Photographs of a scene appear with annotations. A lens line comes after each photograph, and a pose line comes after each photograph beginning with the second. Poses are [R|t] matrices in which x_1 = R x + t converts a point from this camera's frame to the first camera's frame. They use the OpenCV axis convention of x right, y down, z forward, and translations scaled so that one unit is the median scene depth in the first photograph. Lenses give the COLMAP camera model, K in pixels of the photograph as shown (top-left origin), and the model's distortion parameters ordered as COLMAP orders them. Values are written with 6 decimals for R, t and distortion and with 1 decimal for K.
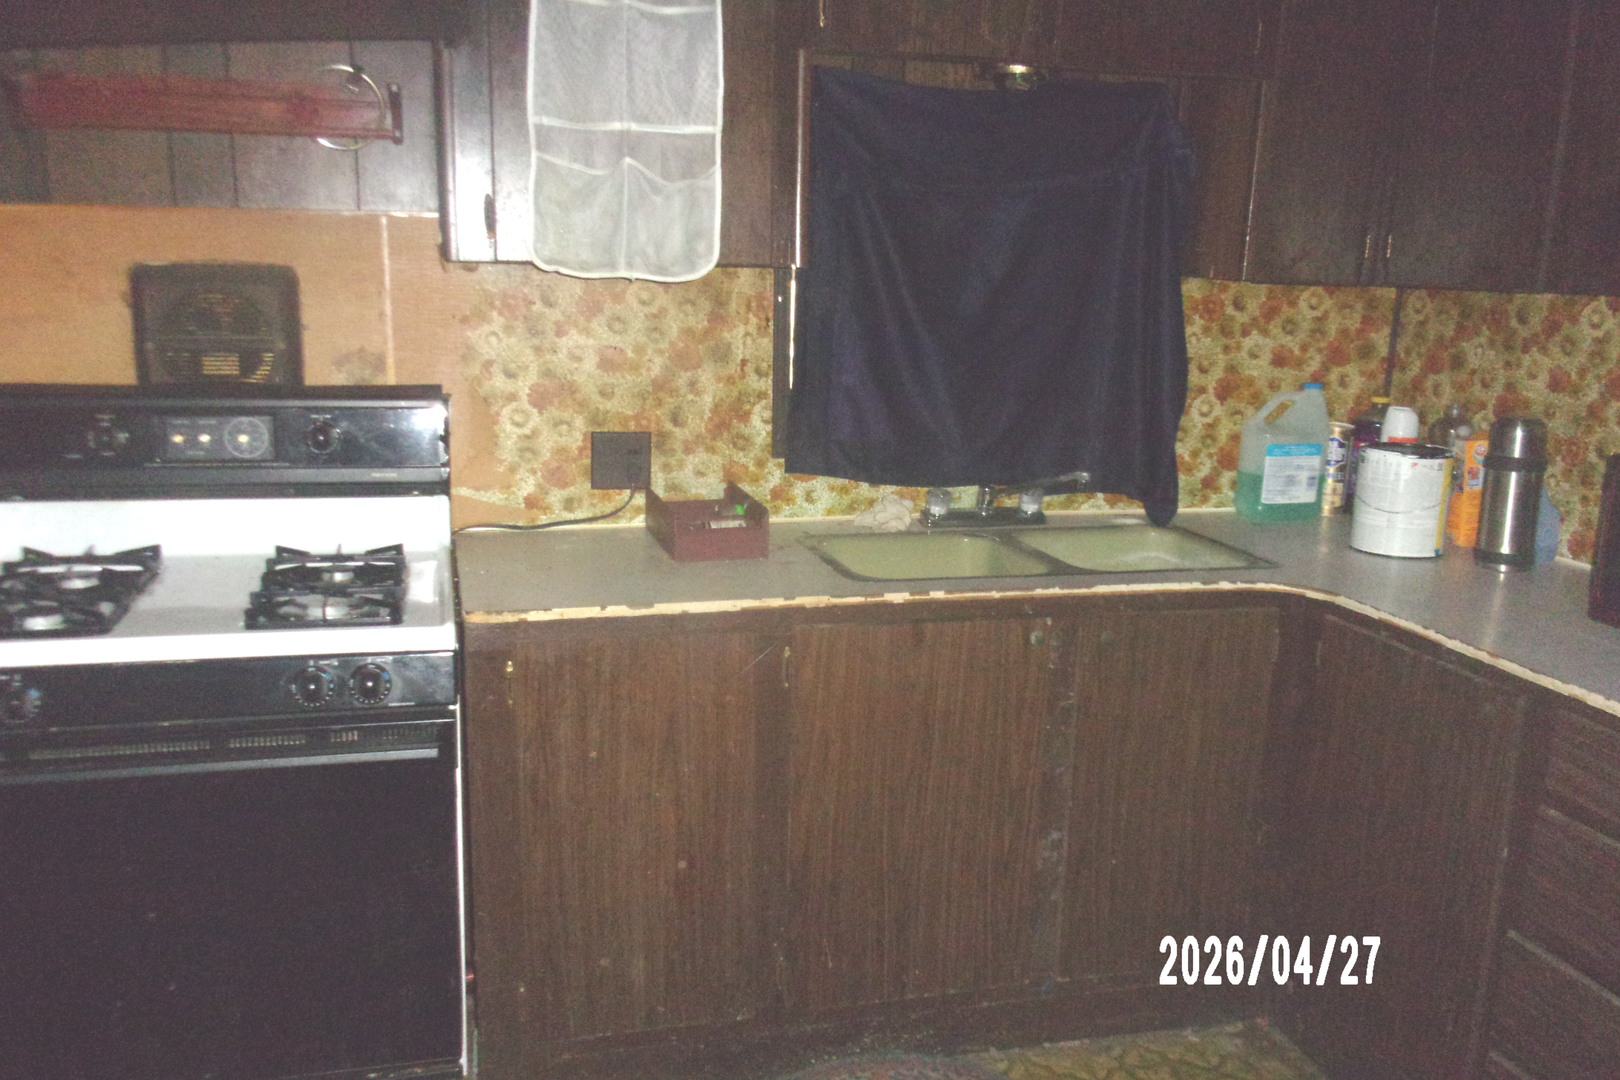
lens RADIAL K [[1332.3, 0, 809.8], [0, 1332.3, 548.9], [0, 0, 1]] dist [-0.001109, -0.011040]
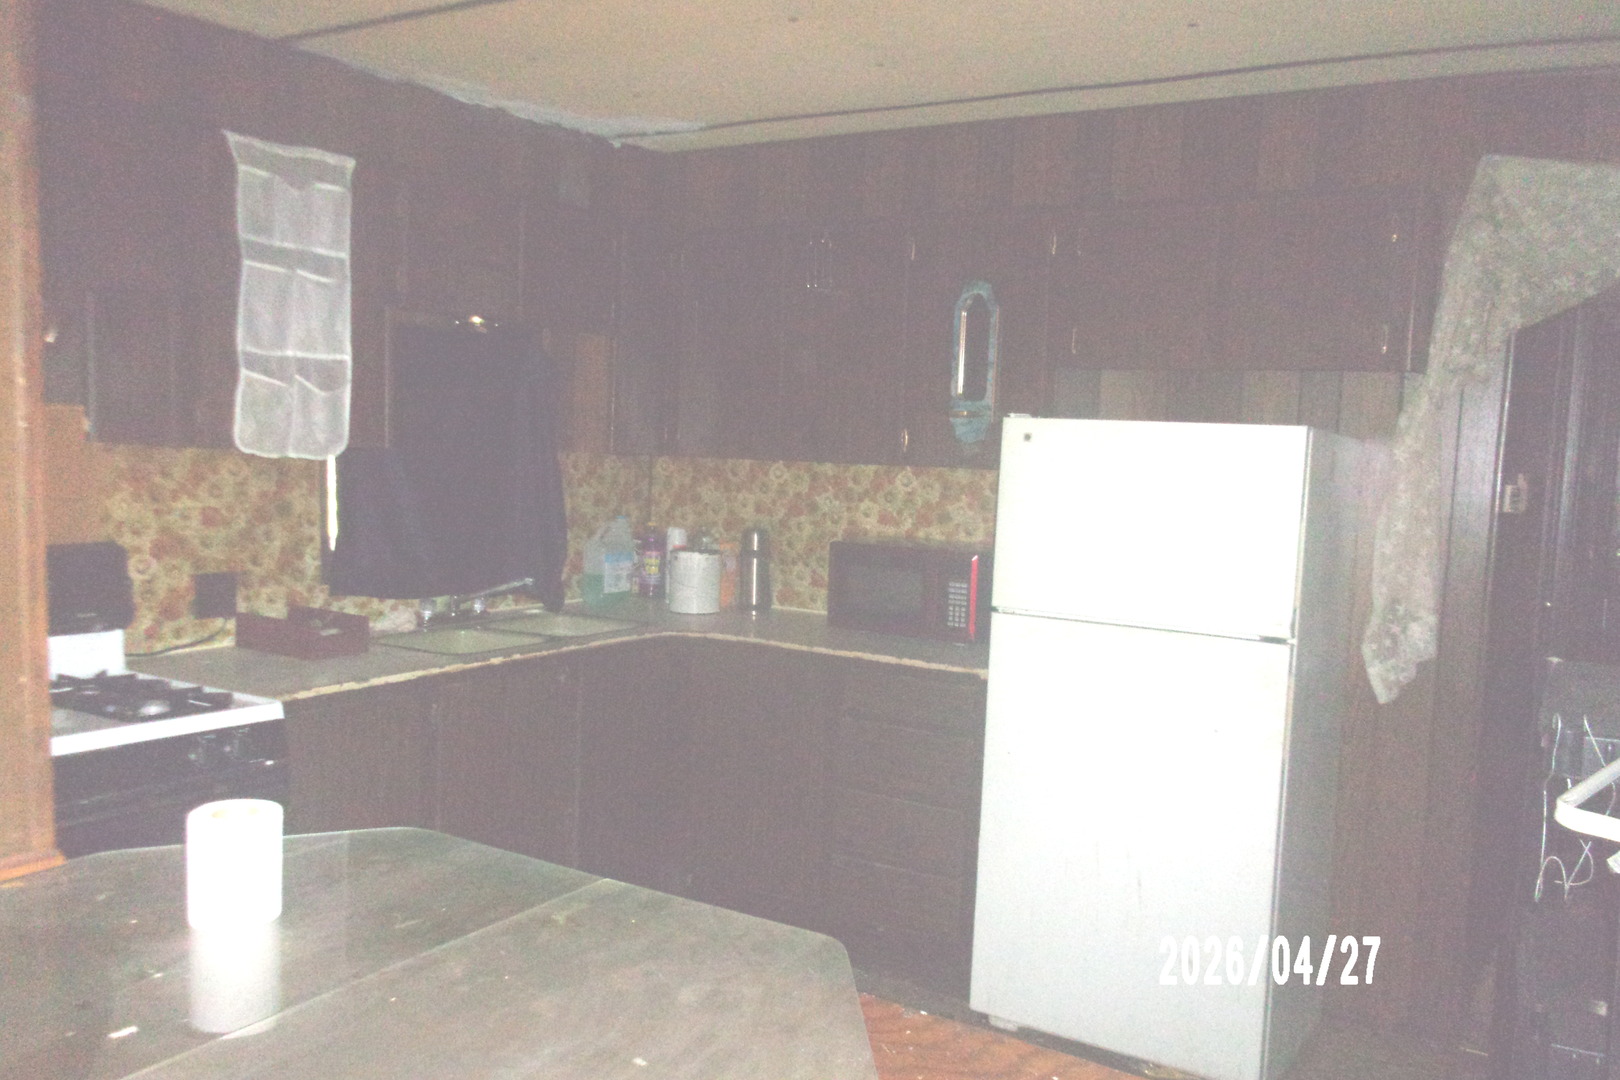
lens RADIAL K [[1332.3, 0, 808.7], [0, 1332.3, 539.4], [0, 0, 1]] dist [-0.001109, -0.011040]
pose [[0.720235, -0.051787, 0.691795, -0.613230], [0.130716, 0.989478, -0.062019, 0.034414], [-0.681304, 0.135097, 0.719426, -0.316019]]
